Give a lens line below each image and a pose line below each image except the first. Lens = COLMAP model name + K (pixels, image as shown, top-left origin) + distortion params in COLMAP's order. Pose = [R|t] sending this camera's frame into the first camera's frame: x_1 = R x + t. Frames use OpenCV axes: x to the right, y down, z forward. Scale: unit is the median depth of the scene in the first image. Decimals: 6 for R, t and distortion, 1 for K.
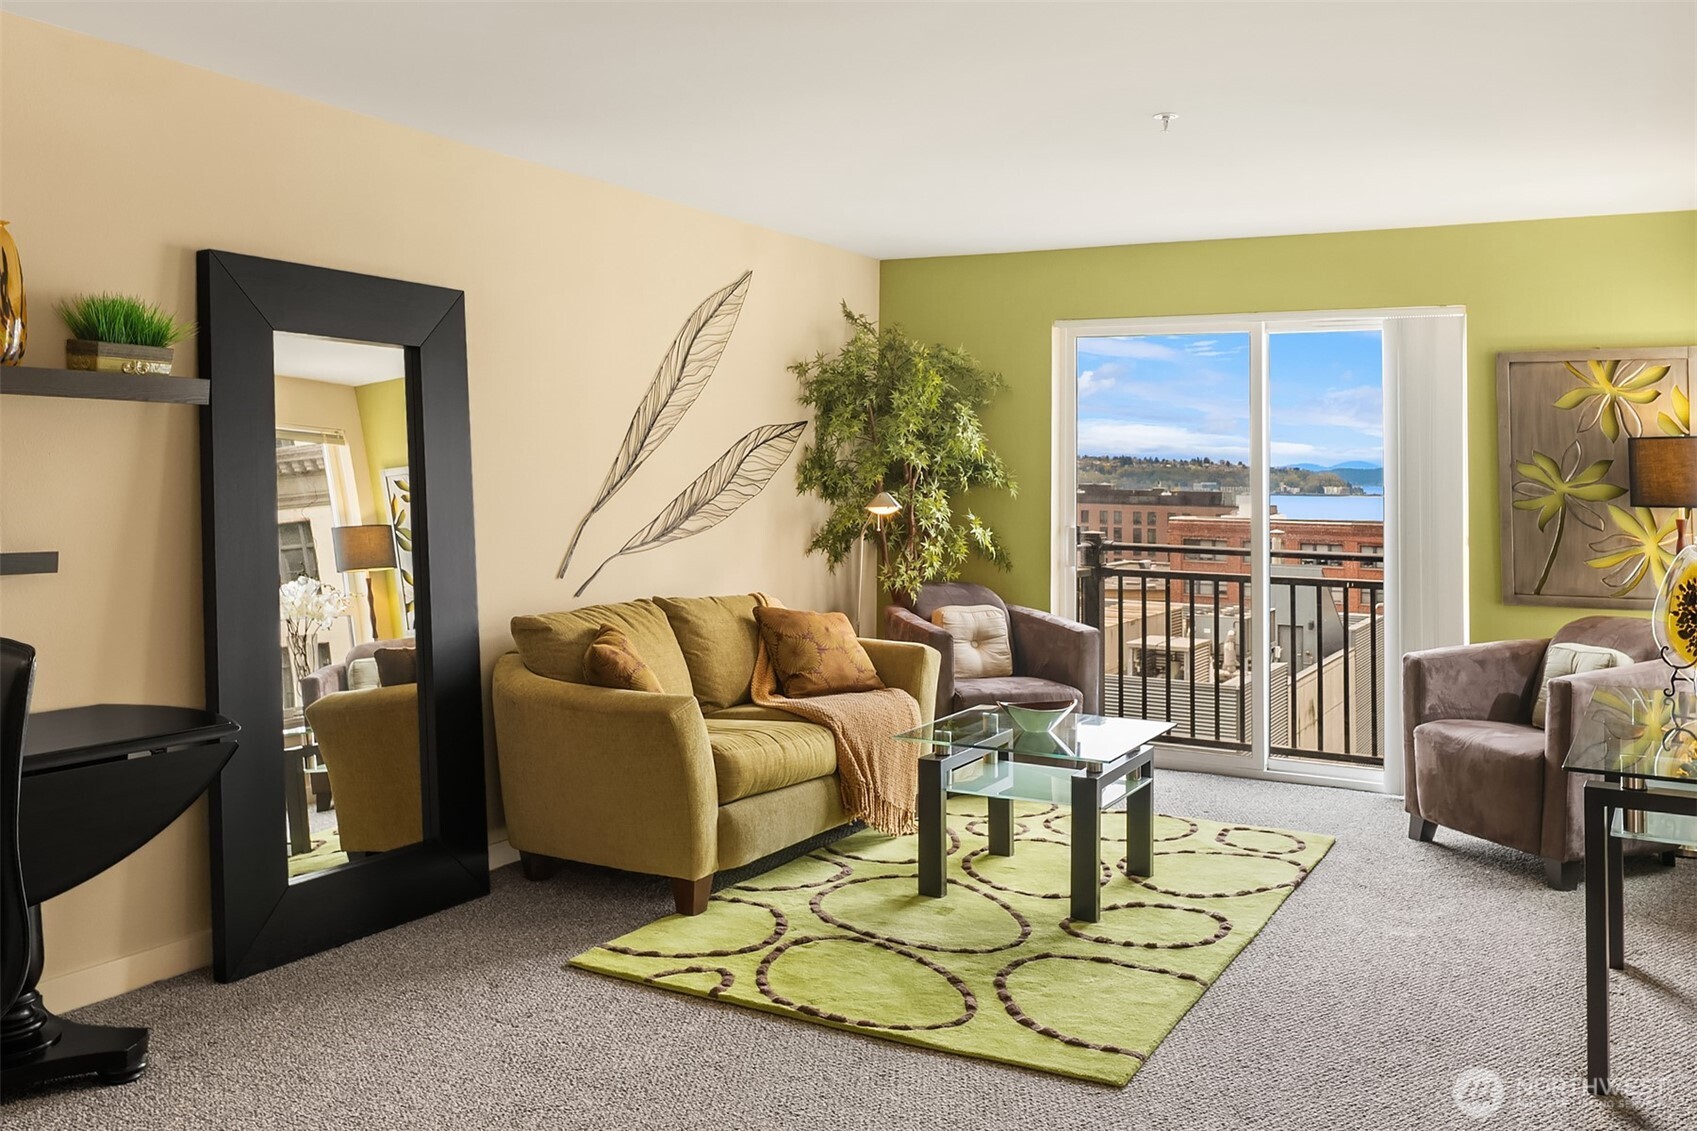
lens RADIAL K [[1435.5, 0, 834.2], [0, 1435.5, 394.6], [0, 0, 1]] dist [0.000053, 0.000486]
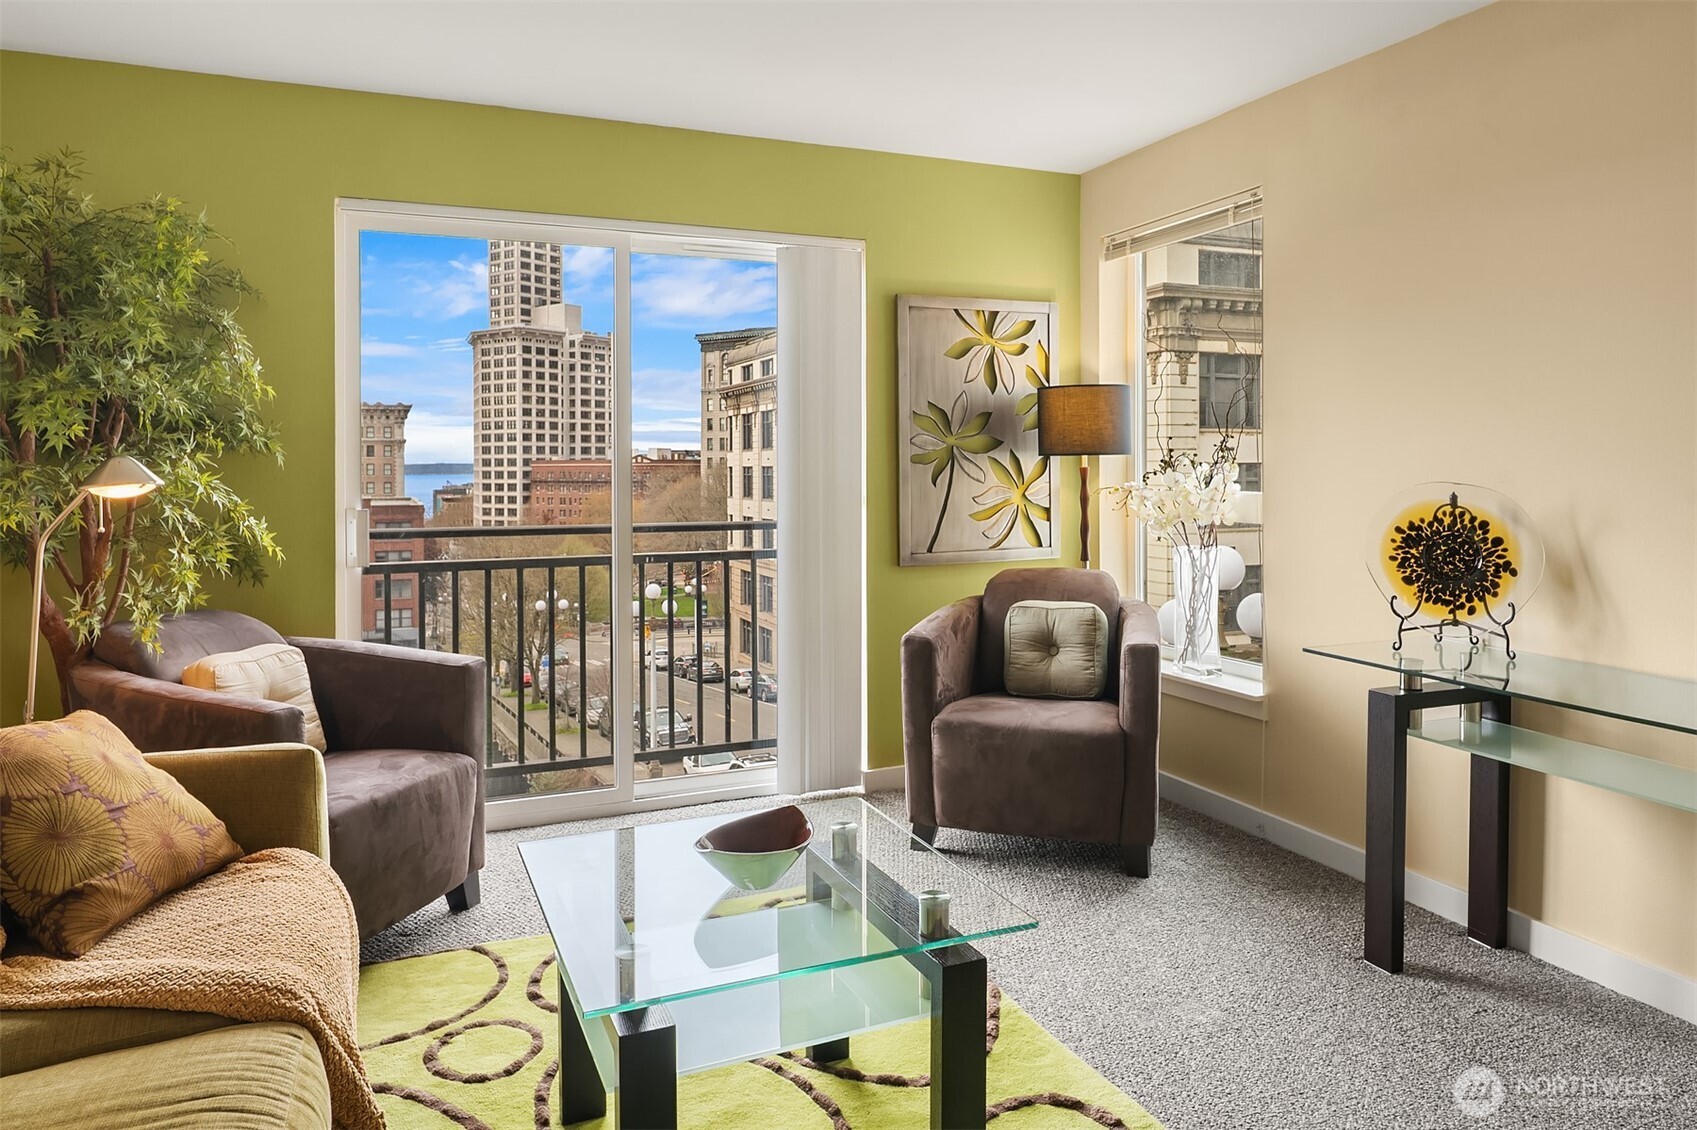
lens RADIAL K [[1115.0, 0, 874.7], [0, 1115.0, 459.7], [0, 0, 1]] dist [-0.003499, -0.004918]
pose [[0.595194, -0.013135, 0.803475, -0.129686], [-0.028799, 0.998875, 0.037662, 0.048284], [-0.803066, -0.045556, 0.594146, 0.567935]]
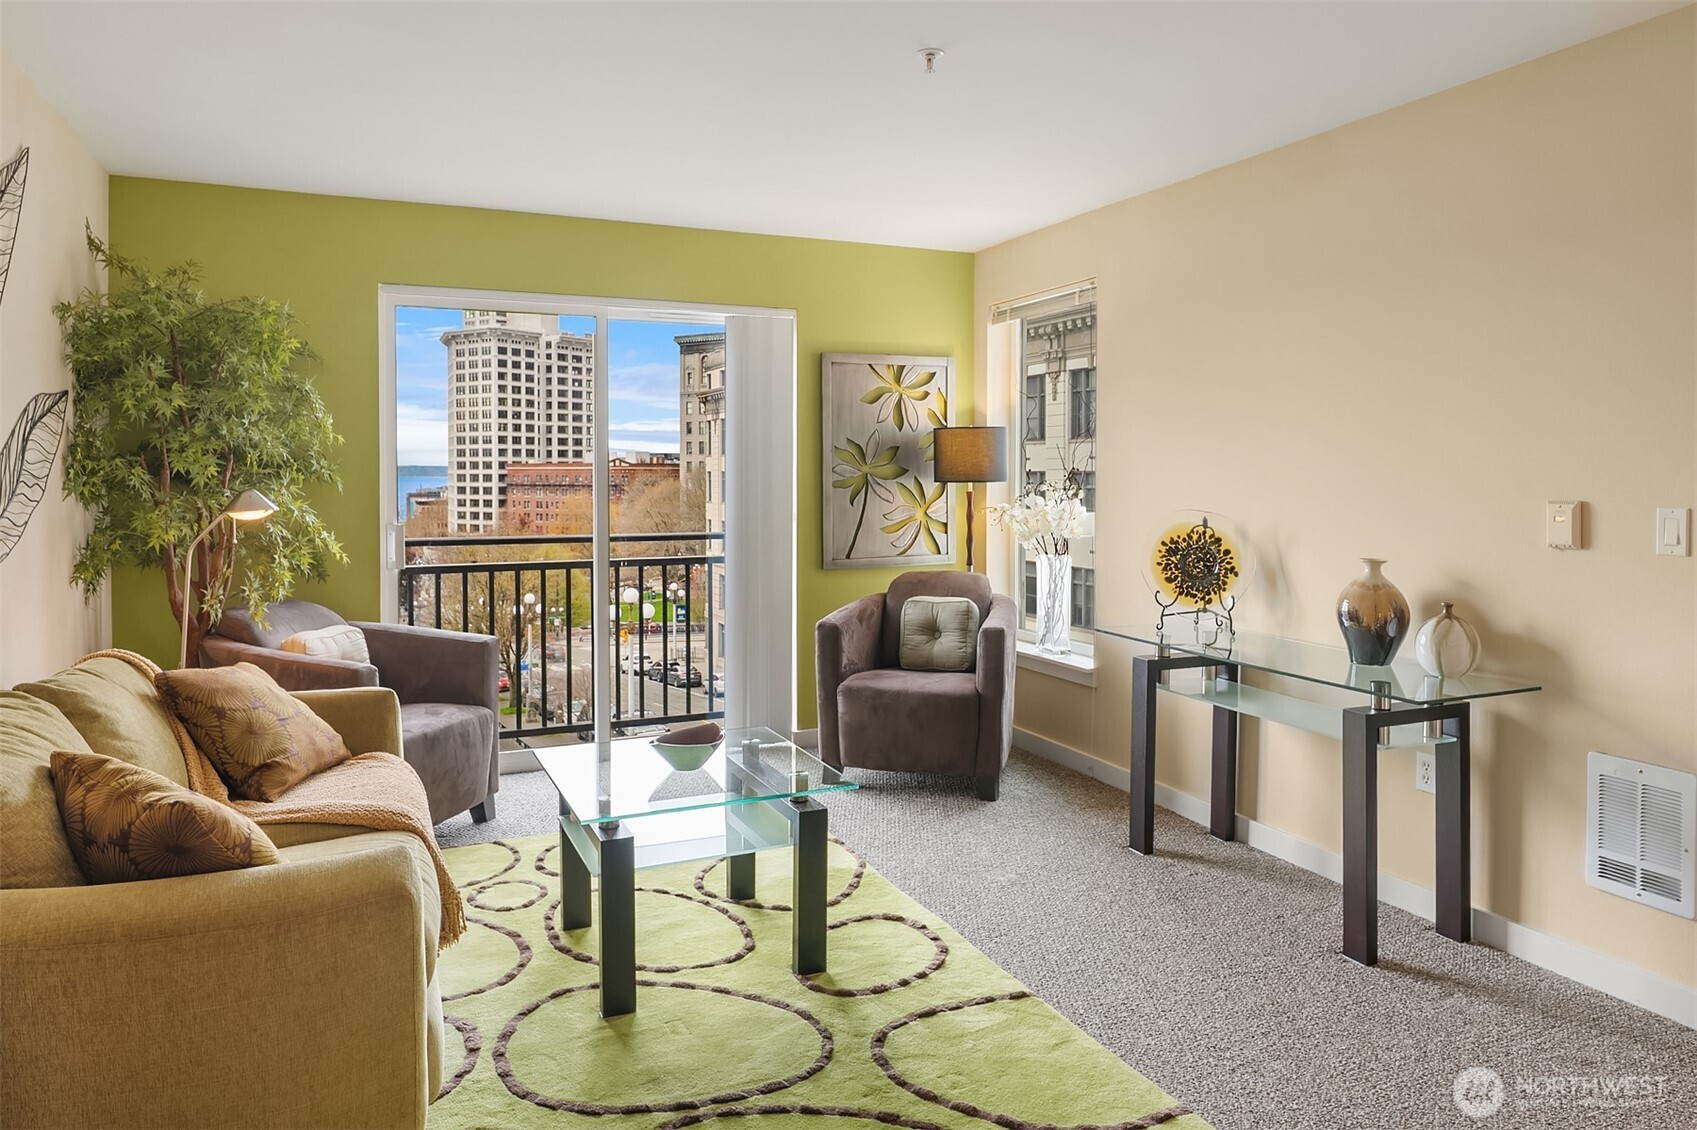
lens RADIAL K [[1115.0, 0, 884.4], [0, 1115.0, 489.0], [0, 0, 1]] dist [-0.003499, -0.004918]
pose [[0.573024, -0.028064, 0.819058, -0.255076], [-0.035190, 0.997649, 0.058803, 0.023352], [-0.818782, -0.062518, 0.570690, 0.425161]]
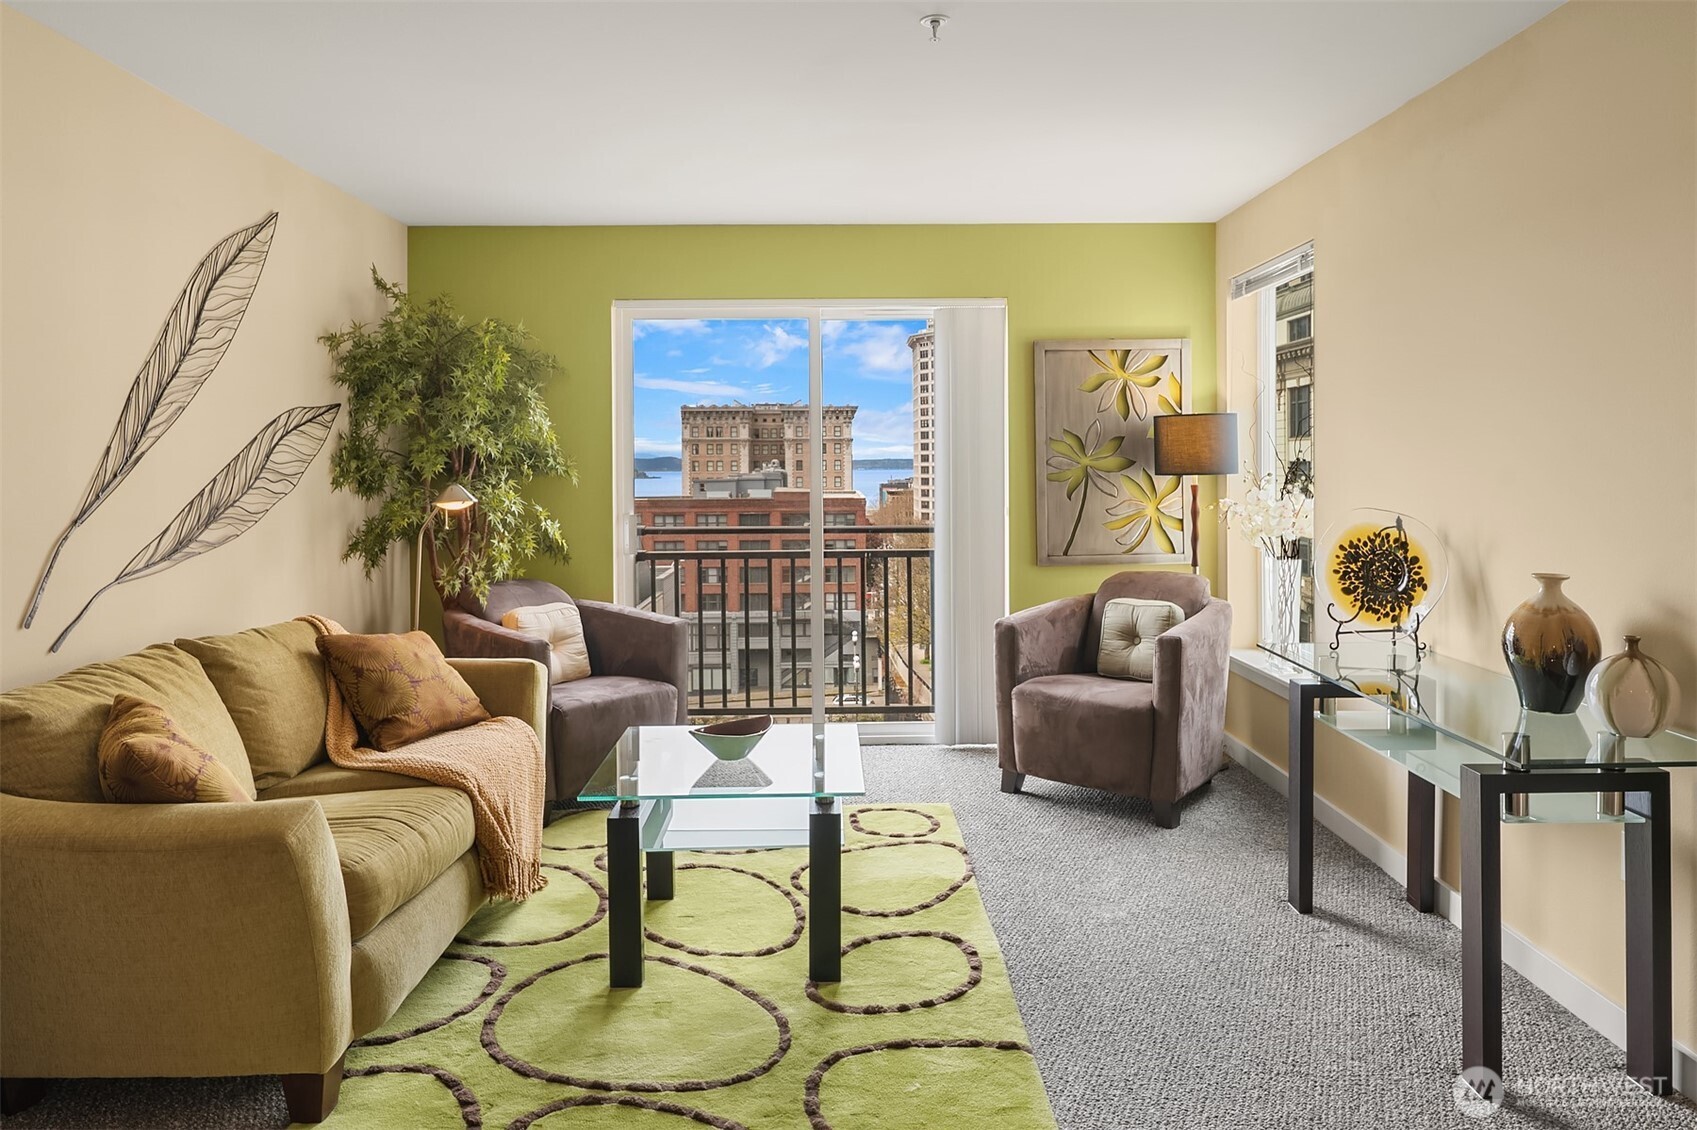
lens RADIAL K [[1115.0, 0, 870.7], [0, 1115.0, 466.2], [0, 0, 1]] dist [-0.003499, -0.004918]
pose [[0.852698, -0.022532, 0.521918, -0.105269], [-0.007082, 0.998479, 0.054677, 0.019302], [-0.522356, -0.050319, 0.851241, 0.312517]]
